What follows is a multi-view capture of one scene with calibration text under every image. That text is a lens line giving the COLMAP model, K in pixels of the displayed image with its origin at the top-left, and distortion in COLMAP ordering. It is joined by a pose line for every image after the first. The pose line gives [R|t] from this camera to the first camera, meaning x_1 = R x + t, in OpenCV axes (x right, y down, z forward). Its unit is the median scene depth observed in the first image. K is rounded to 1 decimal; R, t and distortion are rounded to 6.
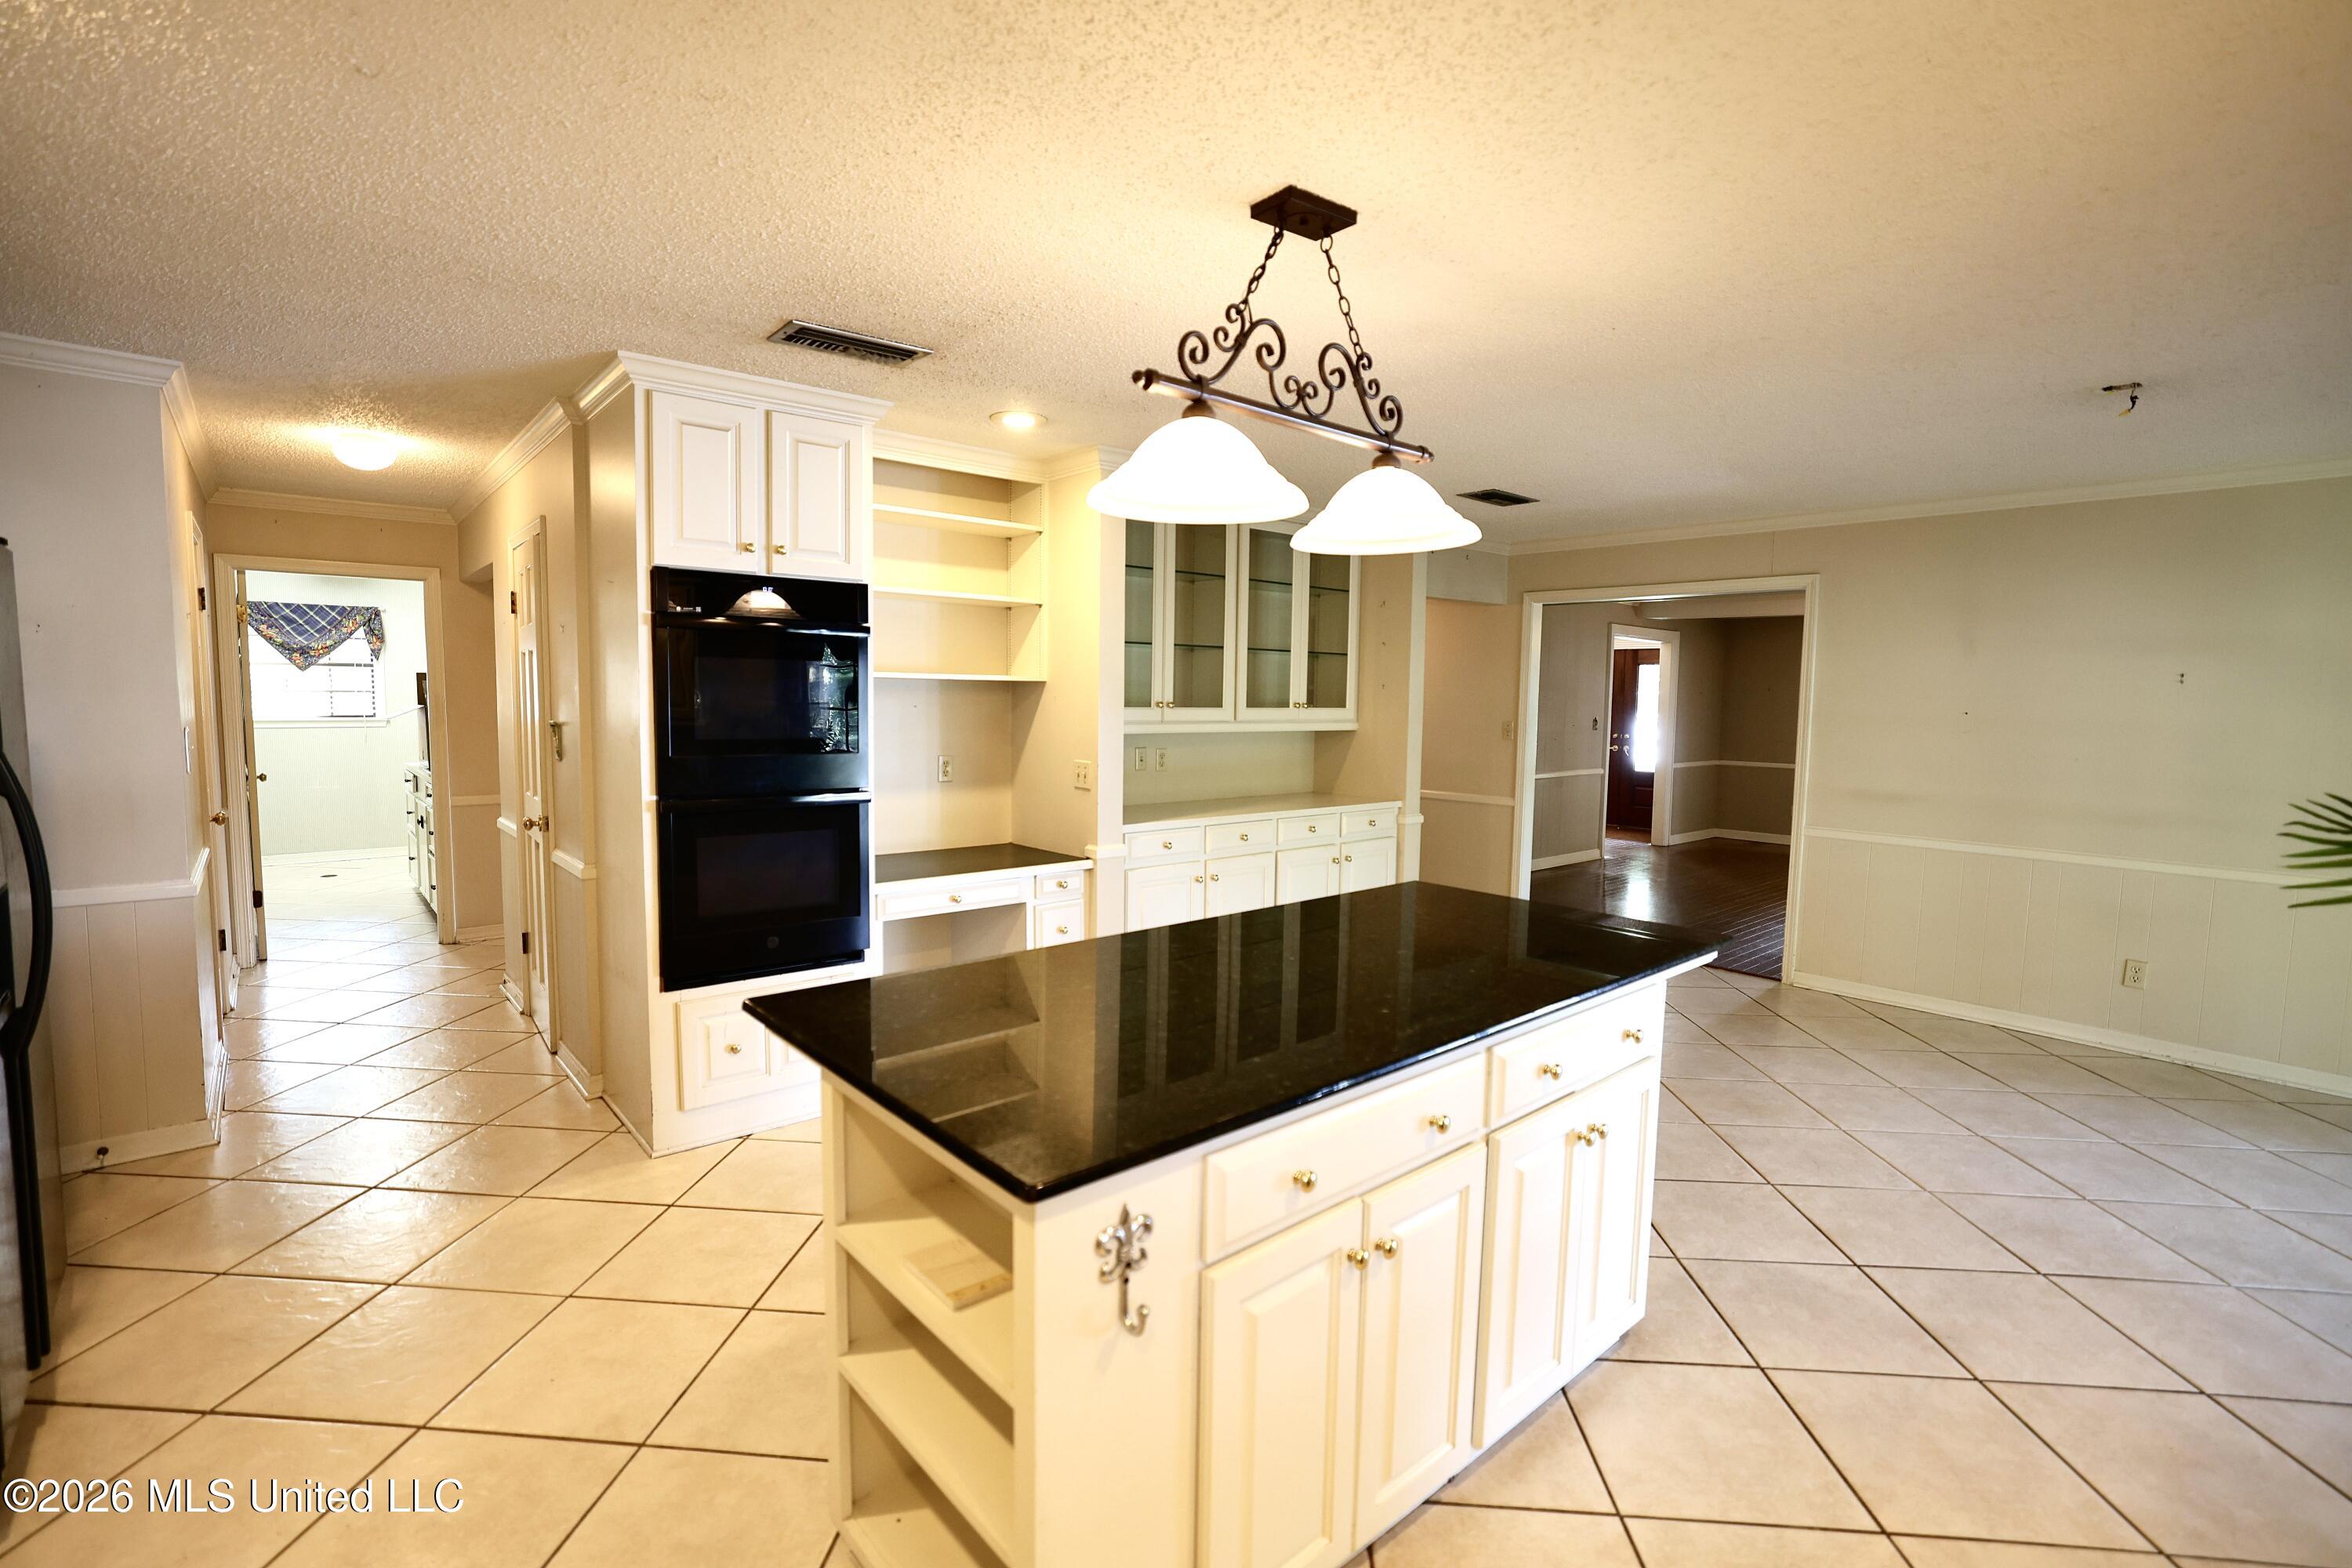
lens RADIAL K [[1059.5, 0, 1162.1], [0, 1059.5, 780.1], [0, 0, 1]] dist [-0.047684, 0.022367]
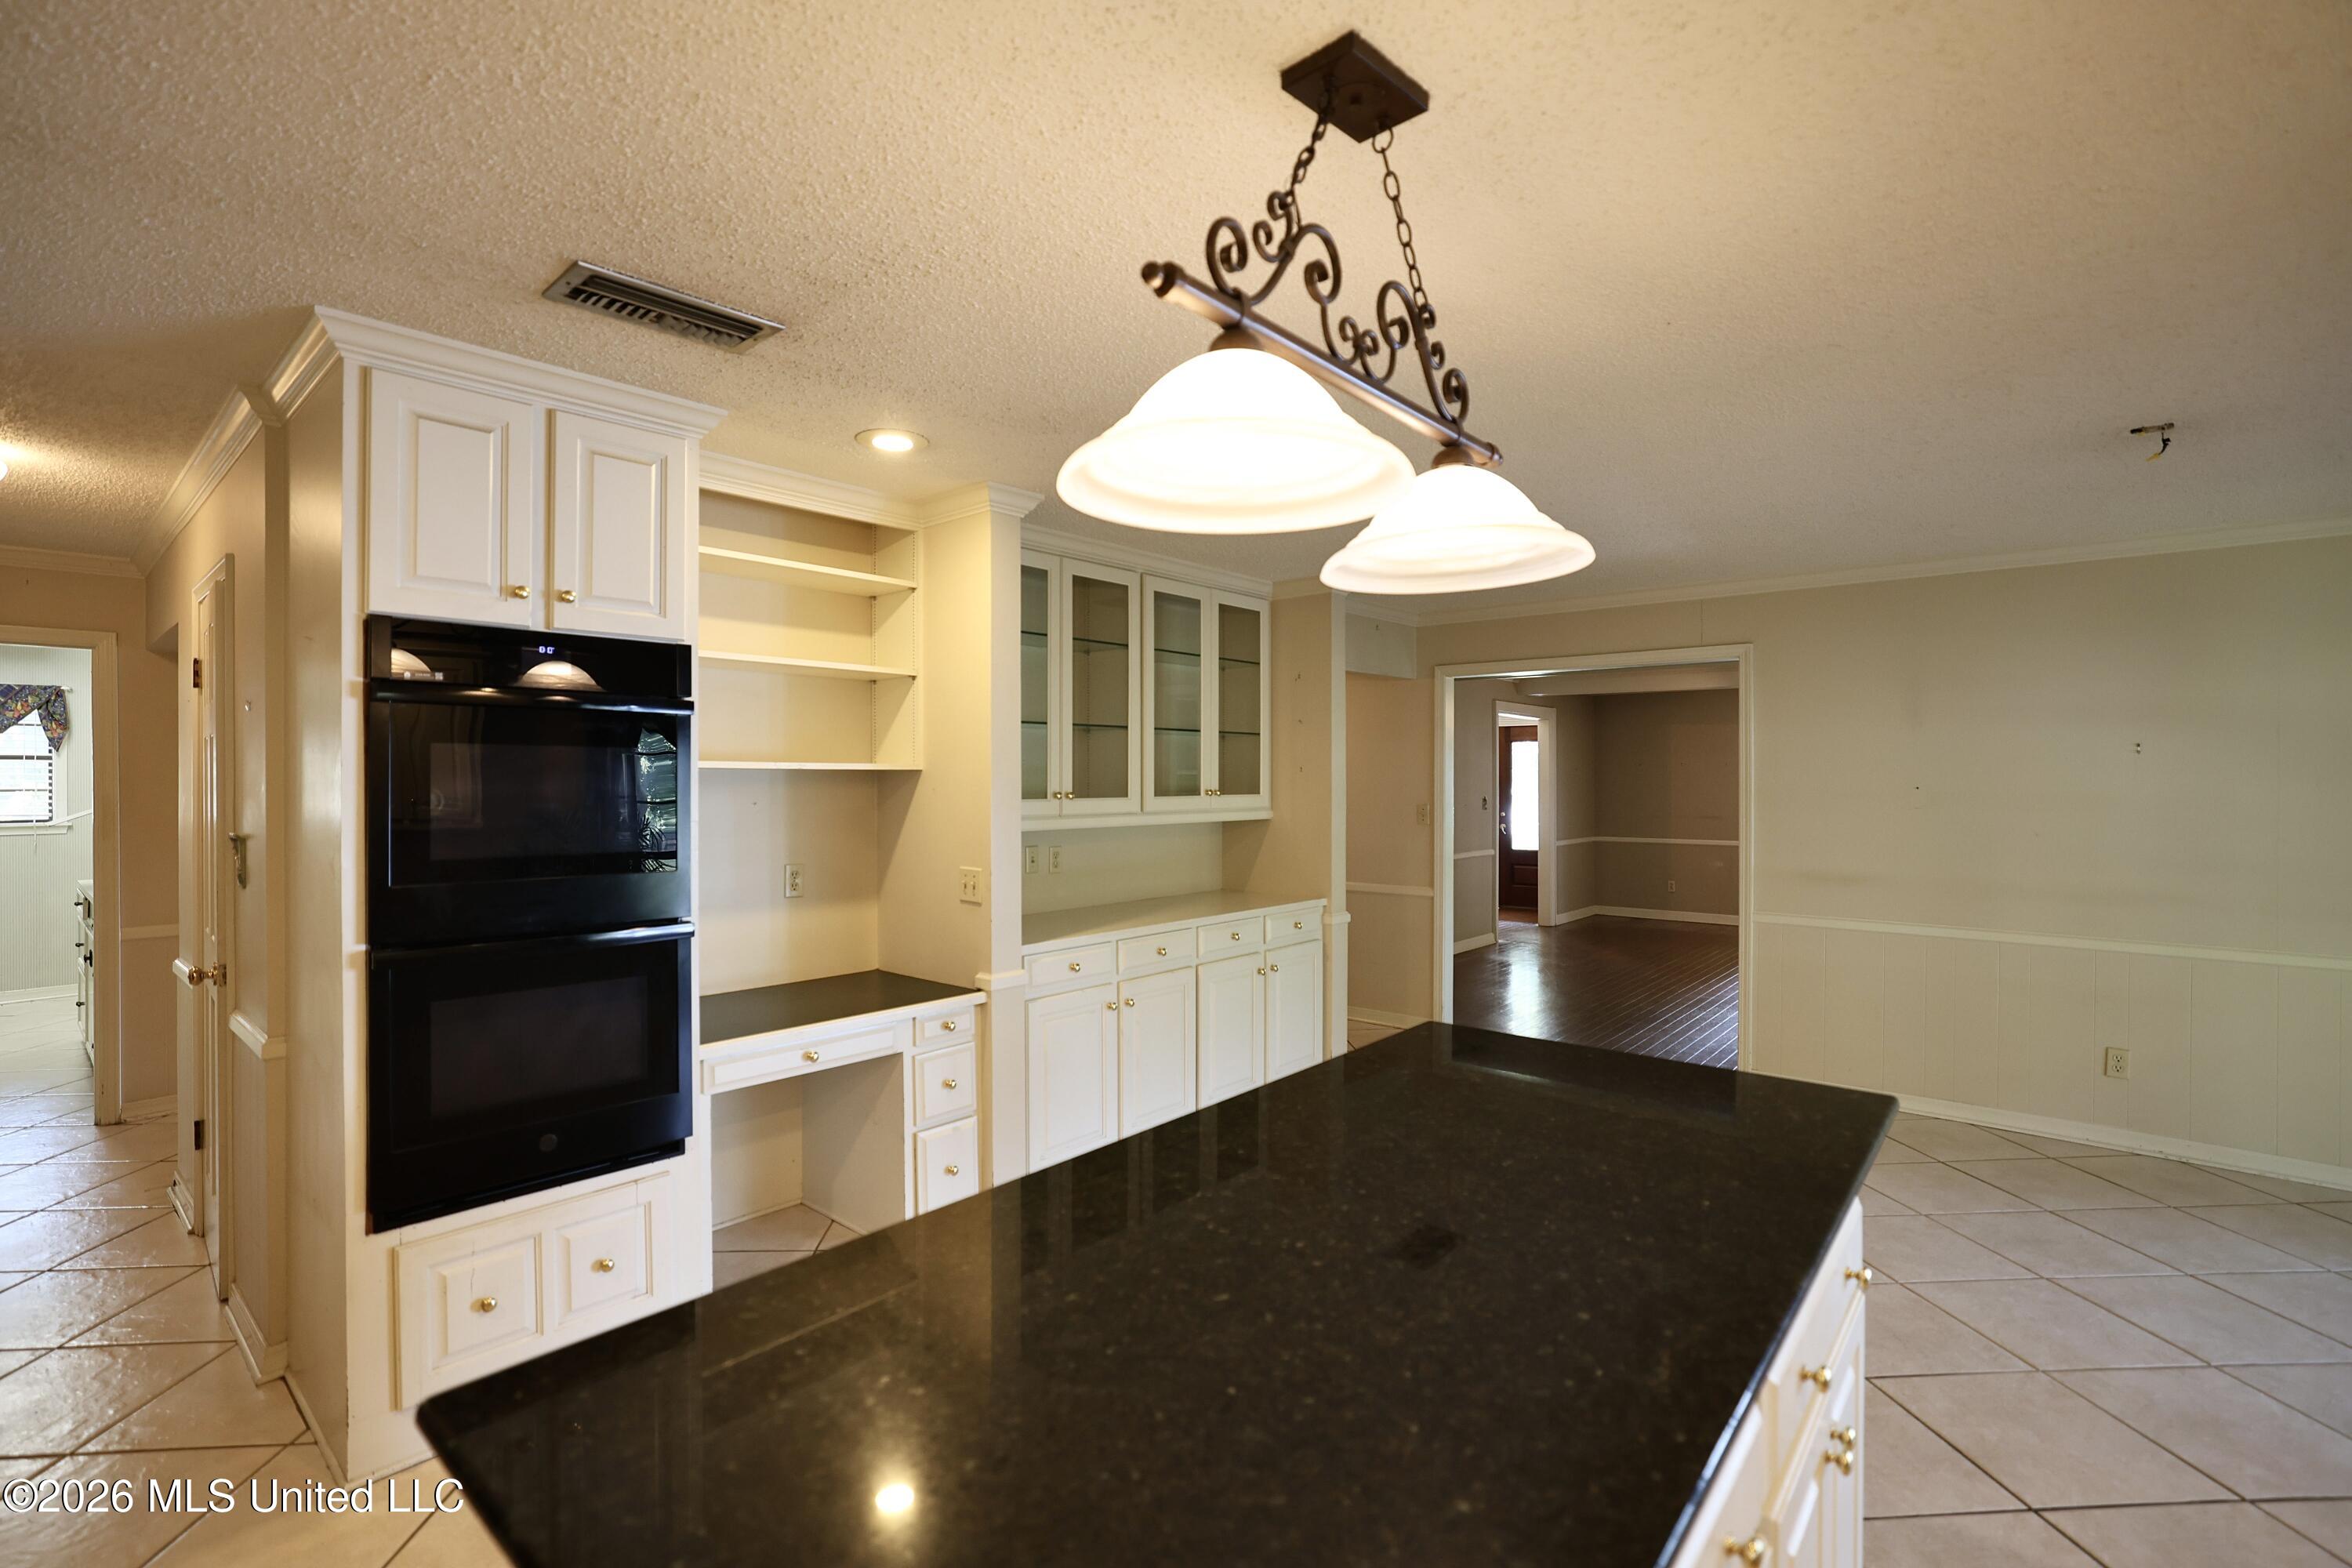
lens RADIAL K [[1059.5, 0, 1162.1], [0, 1059.5, 780.1], [0, 0, 1]] dist [-0.047684, 0.022367]
pose [[0.989523, -0.015353, 0.143559, -0.045813], [0.026469, 0.996768, -0.075851, -0.019986], [-0.141930, 0.078856, 0.986731, 0.182458]]
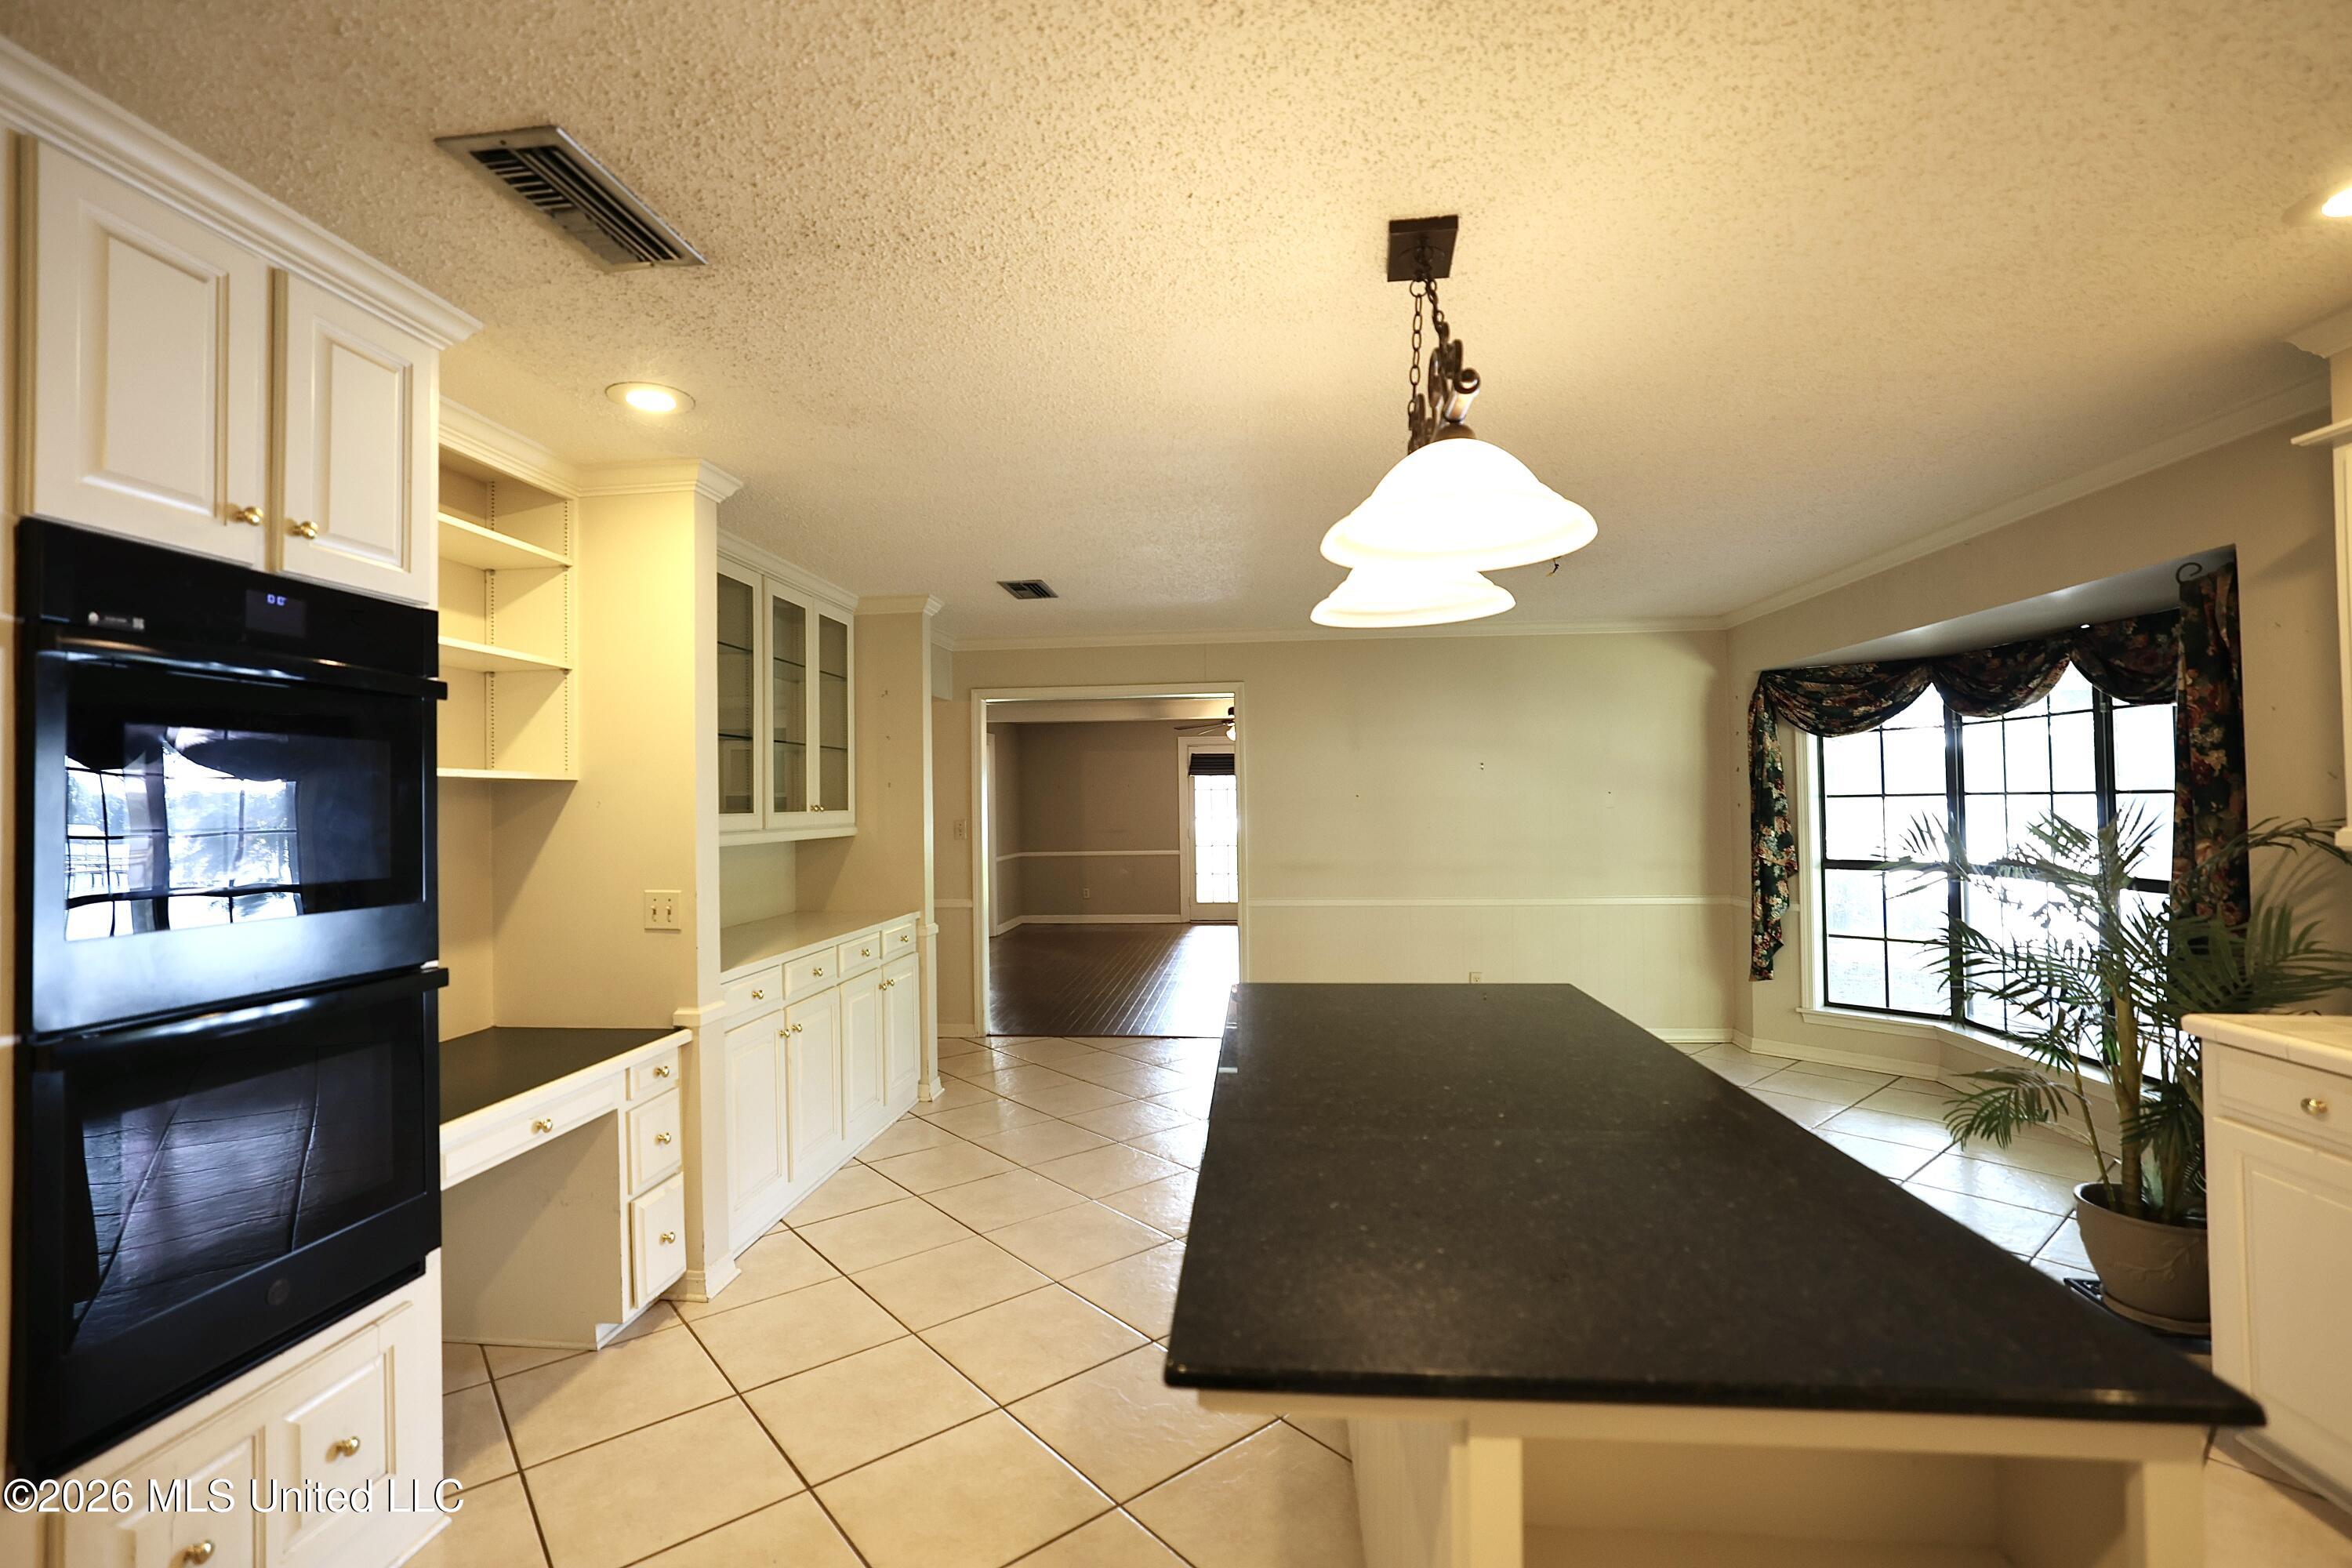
lens RADIAL K [[1059.5, 0, 1162.1], [0, 1059.5, 780.1], [0, 0, 1]] dist [-0.047684, 0.022367]
pose [[0.721801, -0.012222, 0.691993, -0.321740], [0.082886, 0.994175, -0.068898, -0.015725], [-0.687120, 0.107087, 0.718609, 0.261776]]
